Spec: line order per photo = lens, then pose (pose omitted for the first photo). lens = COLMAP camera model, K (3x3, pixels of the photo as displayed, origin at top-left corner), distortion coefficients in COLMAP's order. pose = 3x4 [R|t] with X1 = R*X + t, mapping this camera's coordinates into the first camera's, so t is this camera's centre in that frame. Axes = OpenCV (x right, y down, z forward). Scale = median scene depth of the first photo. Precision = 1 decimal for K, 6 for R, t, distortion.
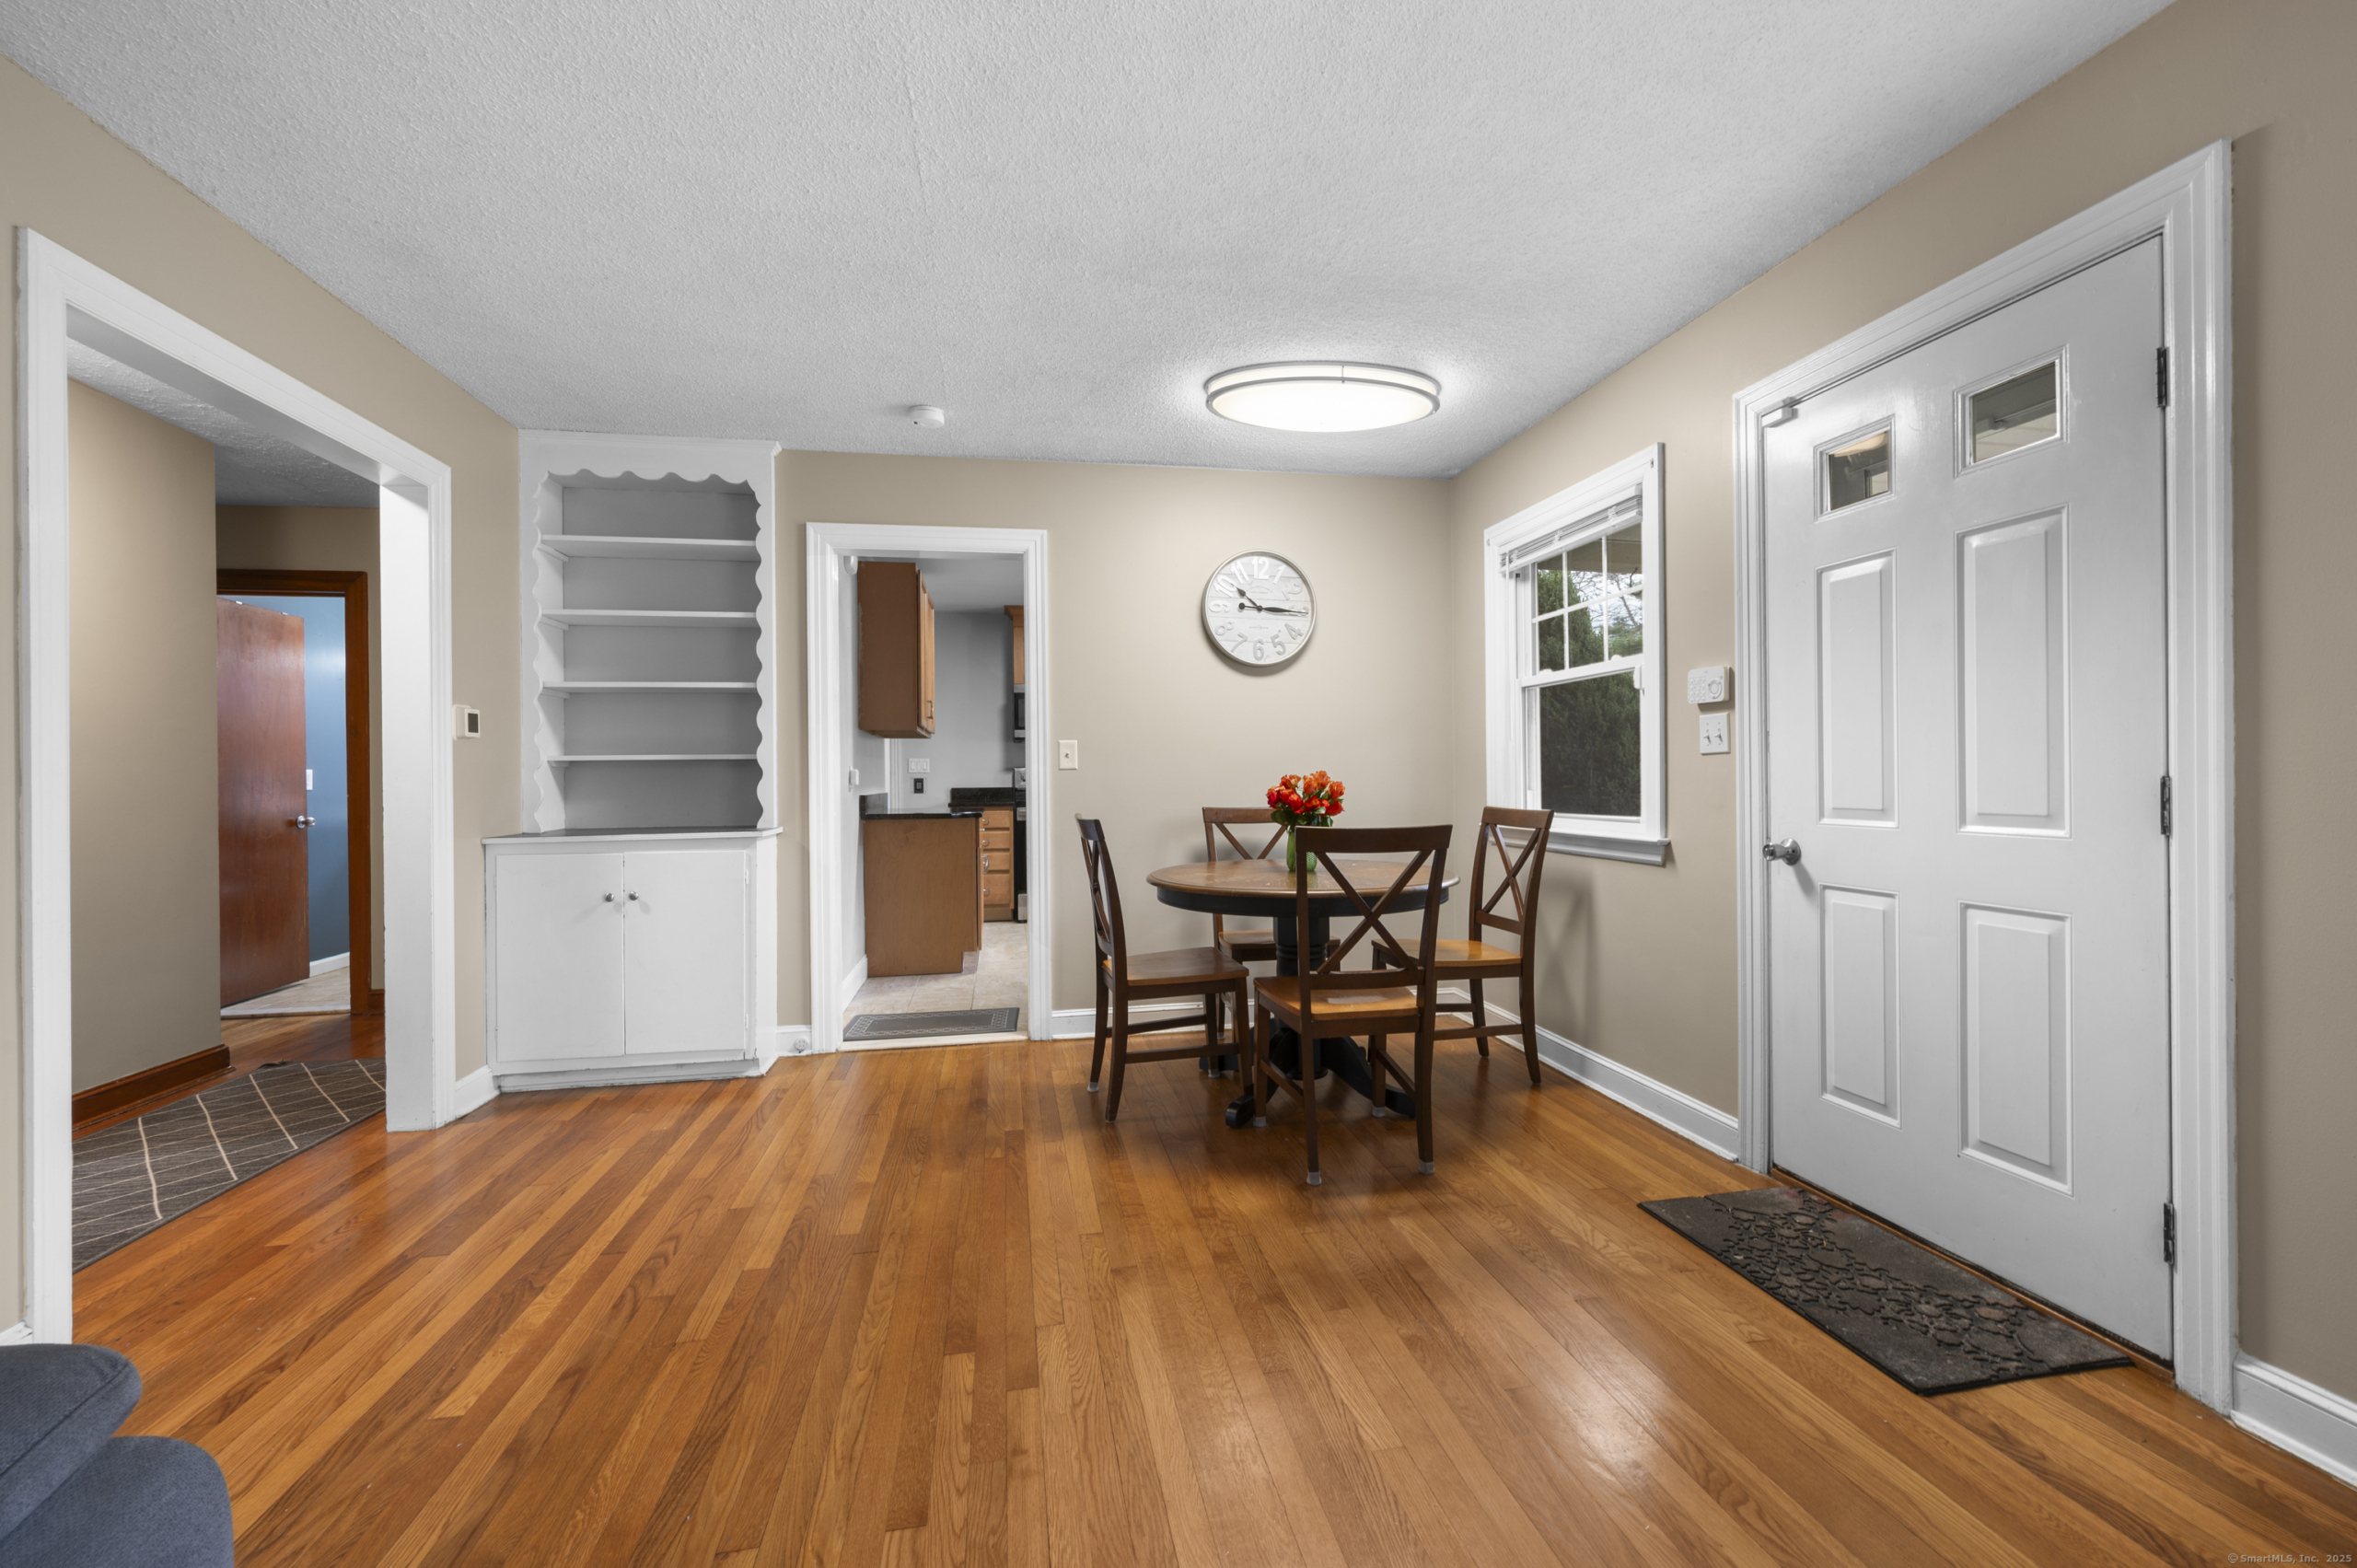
lens RADIAL K [[951.3, 0, 1182.1], [0, 951.3, 787.4], [0, 0, 1]] dist [0.001762, -0.000003]
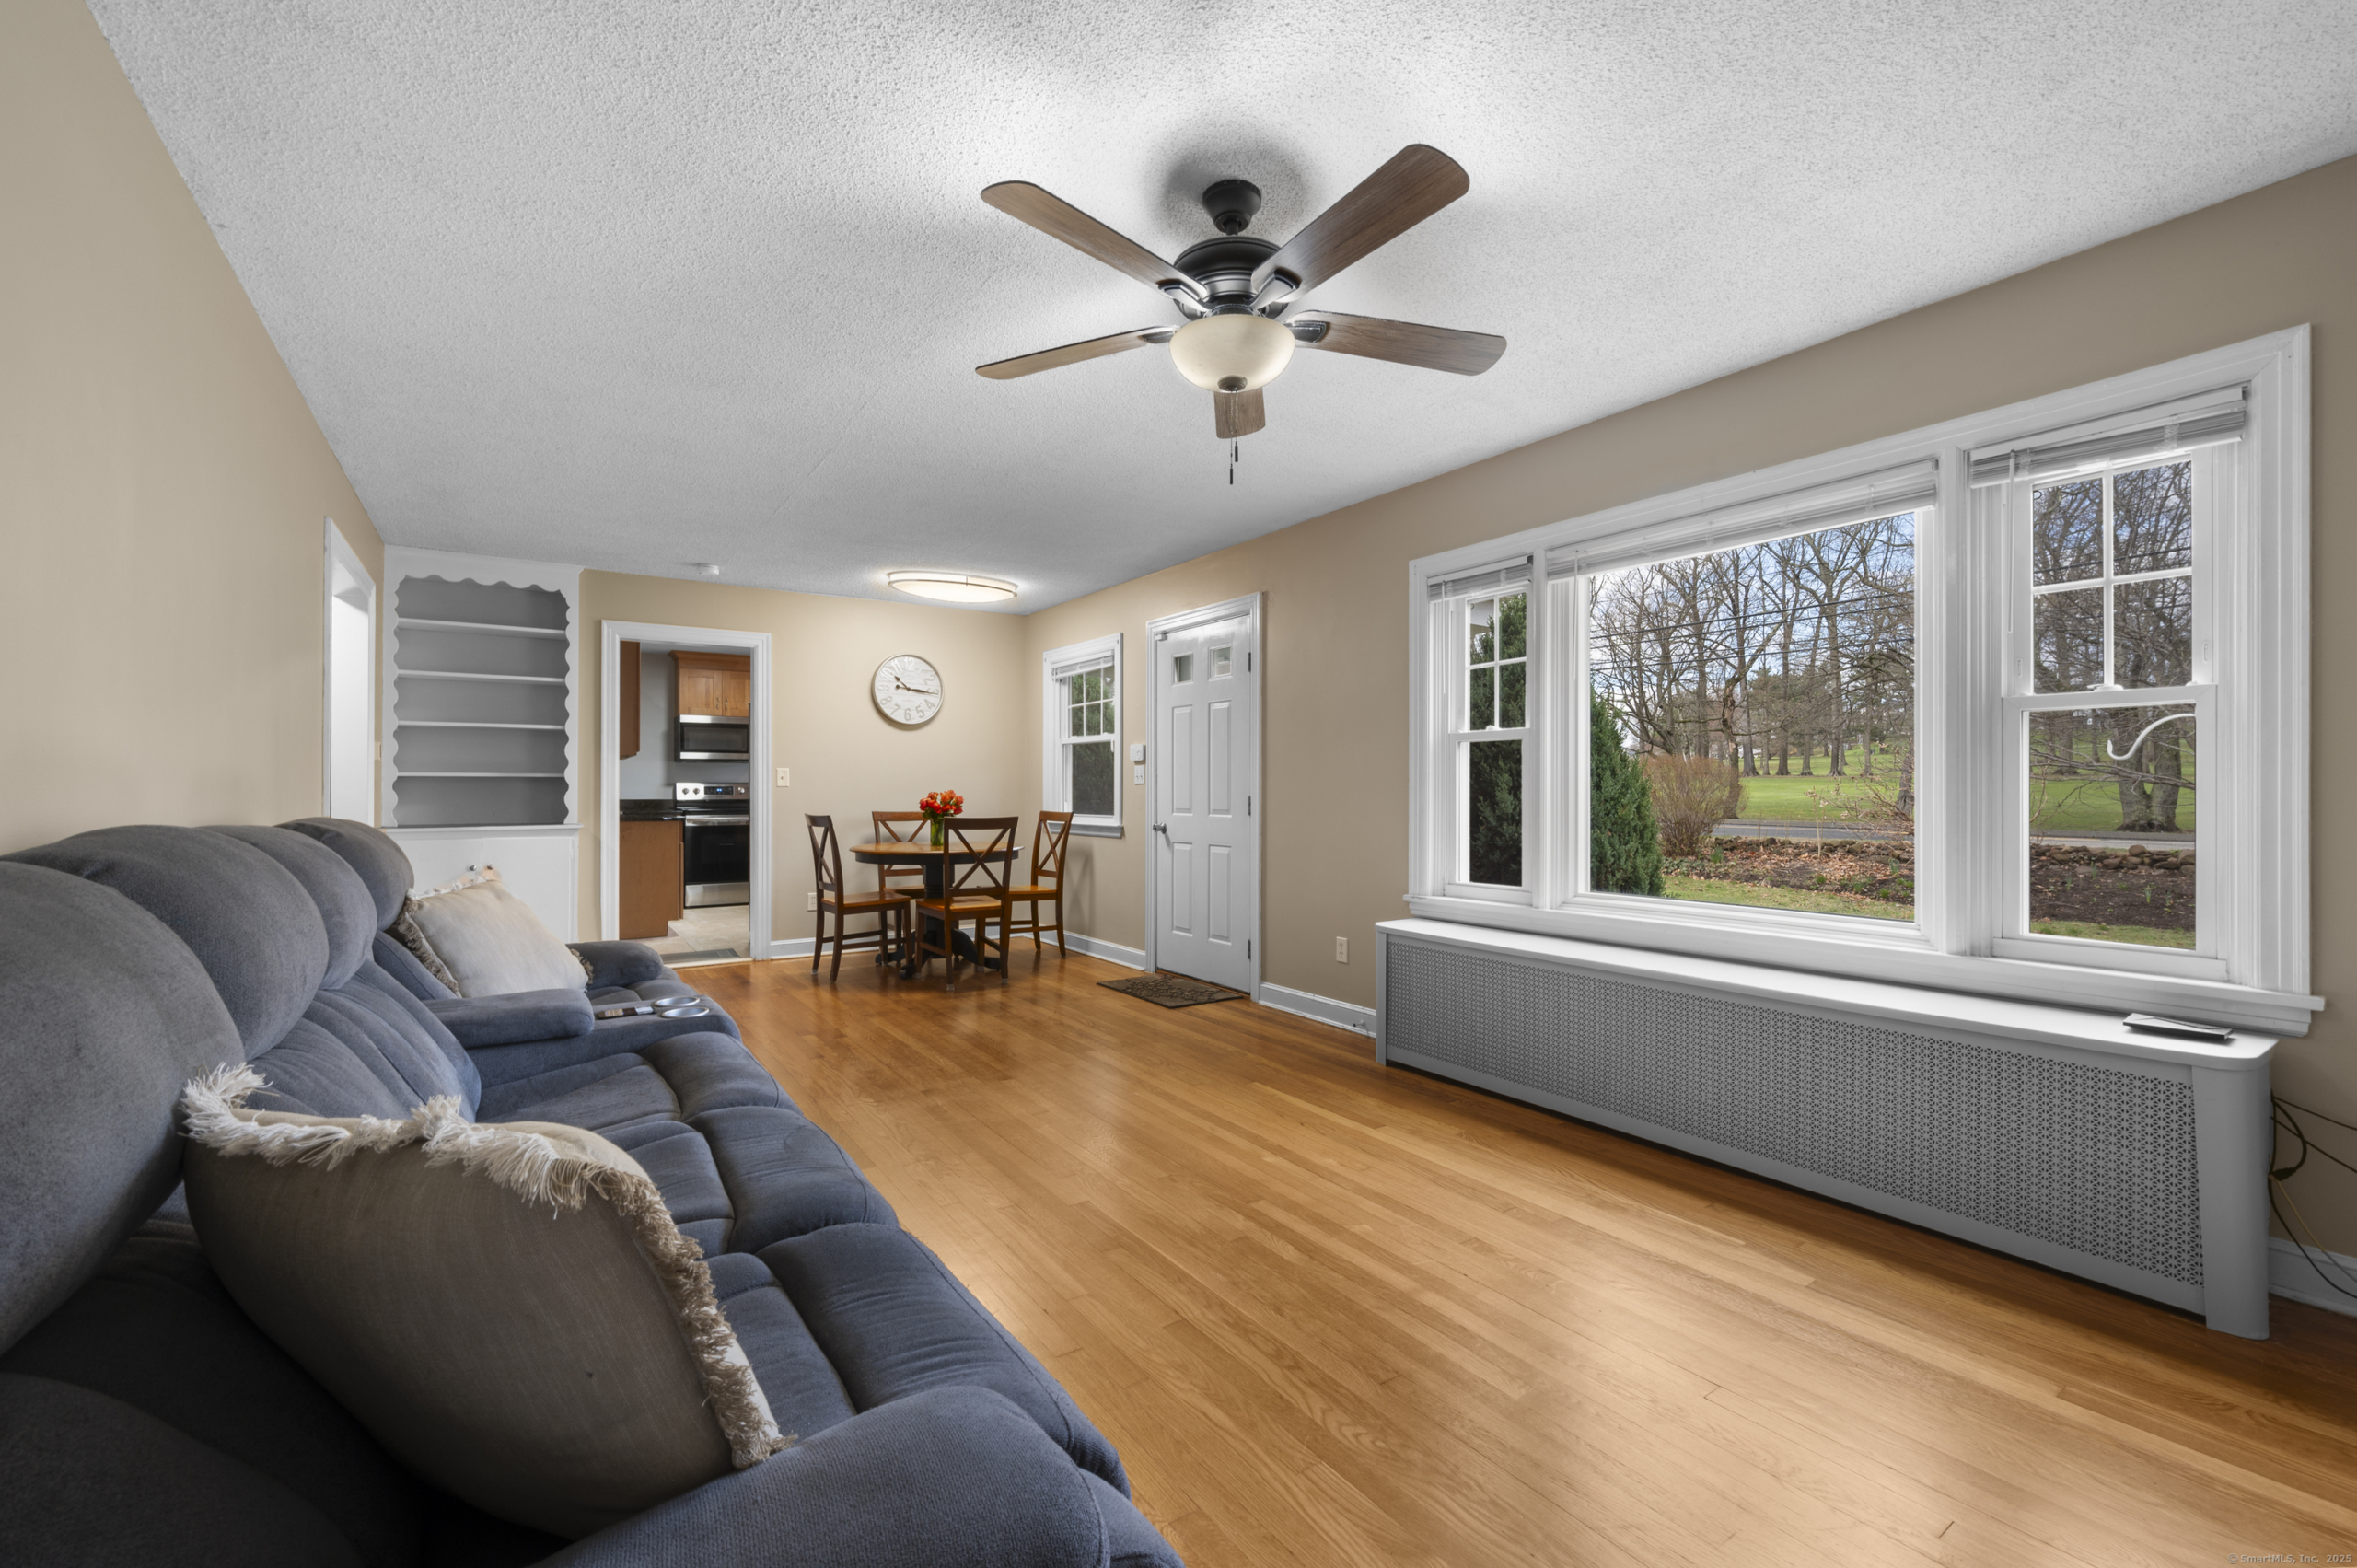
lens RADIAL K [[951.3, 0, 1182.1], [0, 951.3, 787.4], [0, 0, 1]] dist [0.001762, -0.000003]
pose [[0.912499, 0.013236, 0.408864, -0.185008], [-0.005463, 0.999782, -0.020174, 0.011461], [-0.409042, 0.016175, 0.912372, -0.800809]]
